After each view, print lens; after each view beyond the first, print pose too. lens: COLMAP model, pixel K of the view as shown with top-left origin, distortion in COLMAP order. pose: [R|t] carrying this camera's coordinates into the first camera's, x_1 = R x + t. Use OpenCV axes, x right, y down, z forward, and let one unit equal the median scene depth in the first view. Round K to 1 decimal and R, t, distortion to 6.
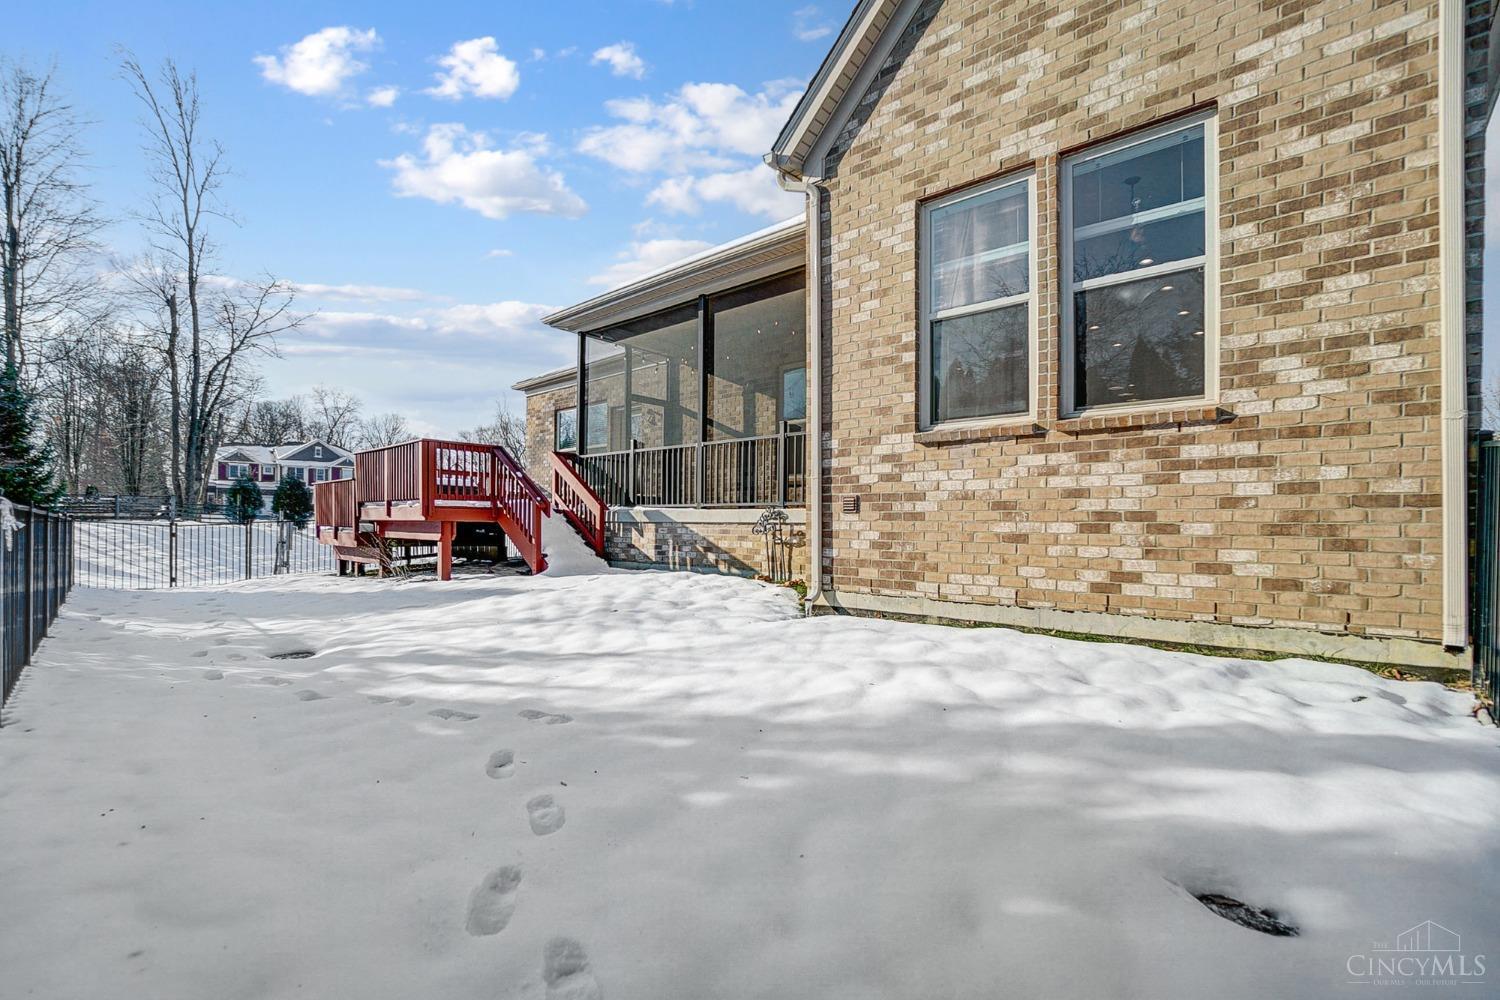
lens RADIAL K [[667.7, 0, 731.0], [0, 667.7, 509.2], [0, 0, 1]] dist [-0.070694, 0.029053]
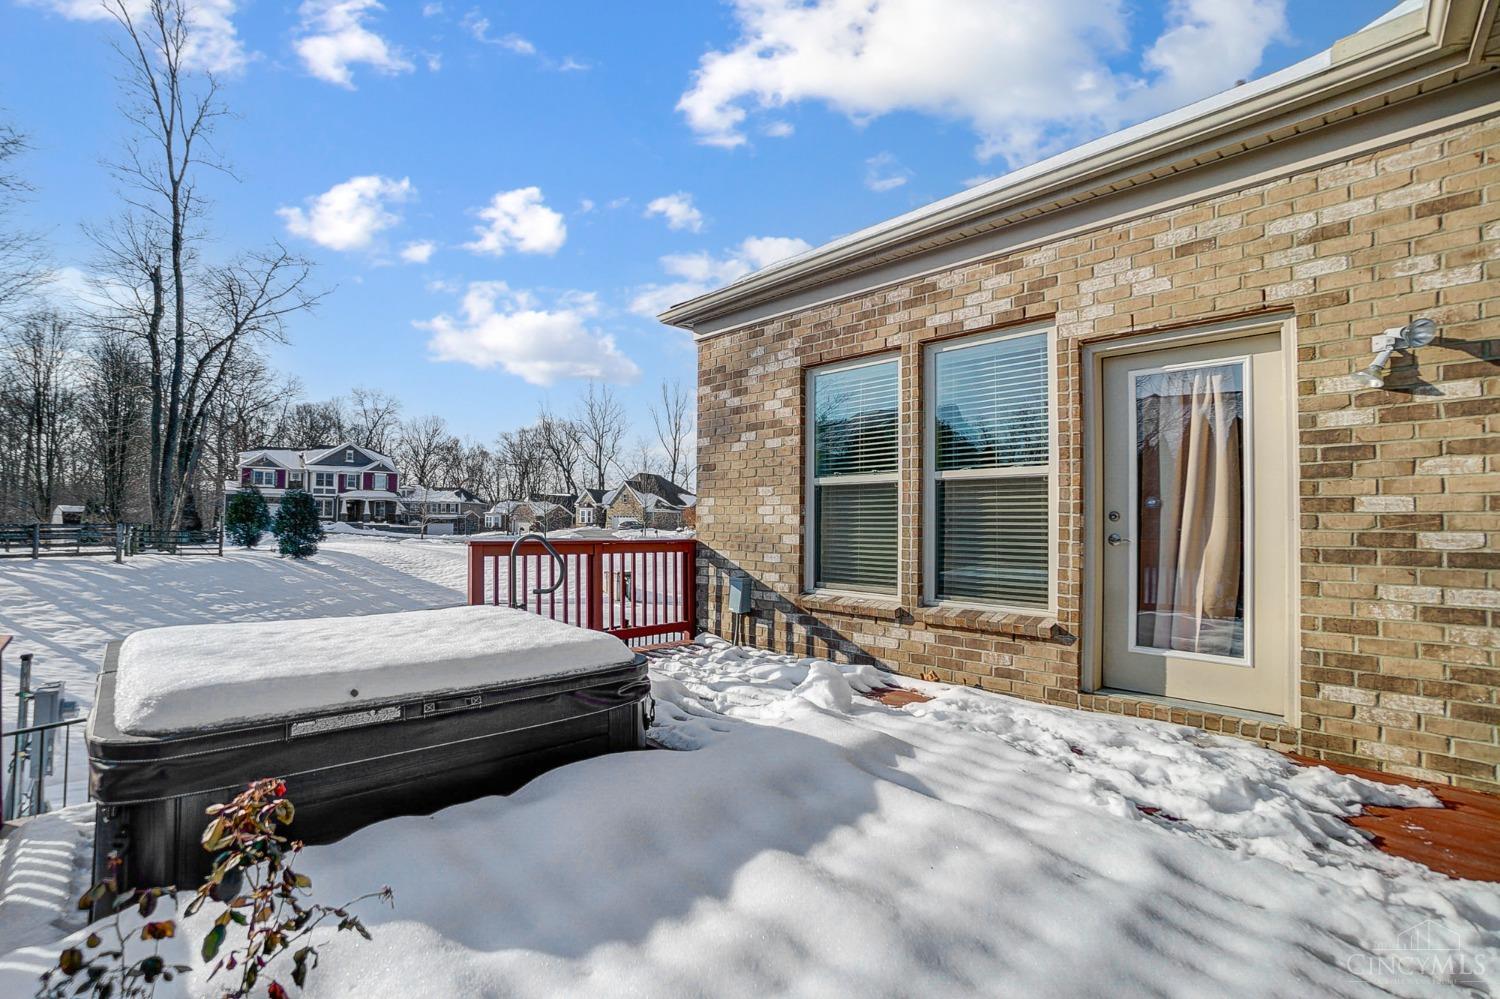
lens RADIAL K [[667.7, 0, 731.0], [0, 667.7, 508.7], [0, 0, 1]] dist [-0.070694, 0.029053]
pose [[0.998584, 0.000315, -0.053201, -0.051663], [-0.000397, 0.999999, -0.001527, -0.013082], [0.053201, 0.001546, 0.998583, 0.116159]]
